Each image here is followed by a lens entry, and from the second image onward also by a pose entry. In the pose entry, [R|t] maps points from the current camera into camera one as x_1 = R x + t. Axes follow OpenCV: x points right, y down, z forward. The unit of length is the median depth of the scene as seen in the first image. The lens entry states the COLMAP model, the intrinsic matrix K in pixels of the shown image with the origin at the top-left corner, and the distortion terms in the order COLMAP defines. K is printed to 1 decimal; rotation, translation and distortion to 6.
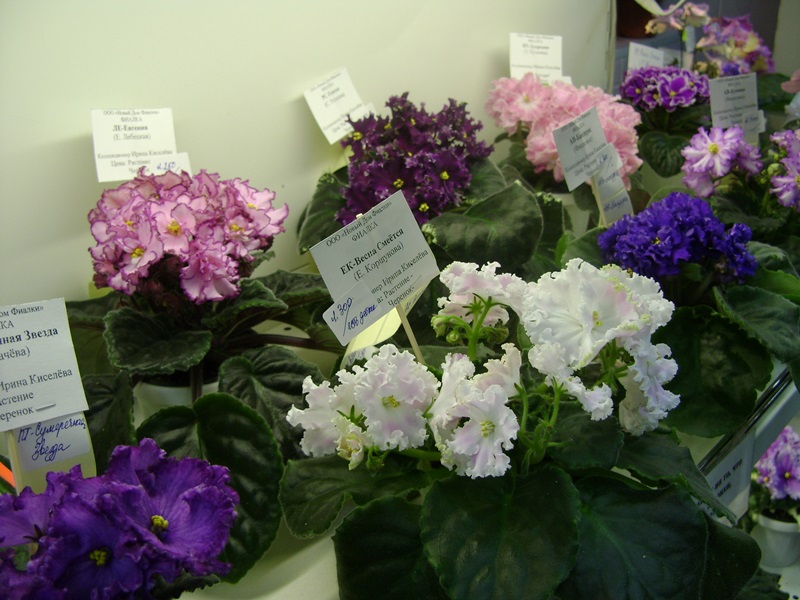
lens RADIAL K [[907.6, 0, 400.0], [0, 907.6, 300.0], [0, 0, 1]] dist [-0.244513, 0.247610]
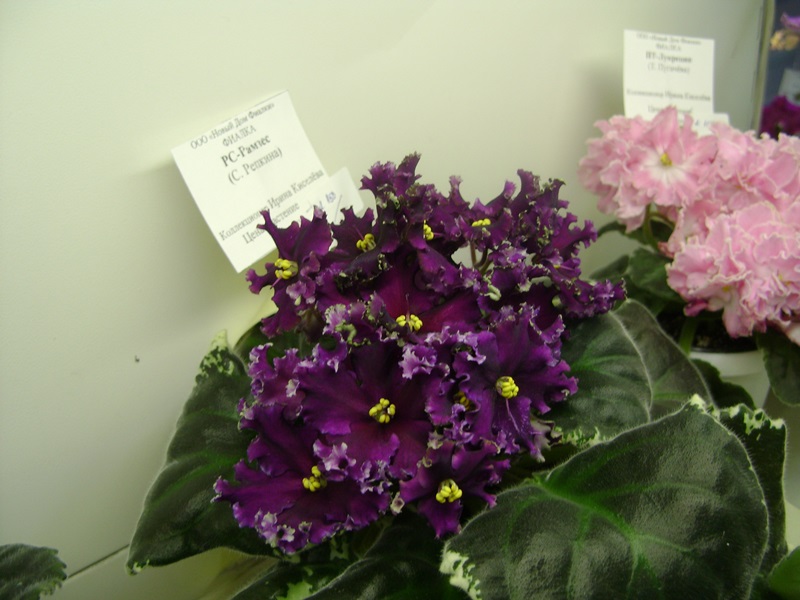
lens RADIAL K [[907.6, 0, 400.0], [0, 907.6, 300.0], [0, 0, 1]] dist [-0.244513, 0.247610]
pose [[0.998975, 0.018900, -0.041142, 0.018194], [-0.019994, 0.999453, -0.026343, -0.151722], [0.040621, 0.027138, 0.998806, 0.582800]]
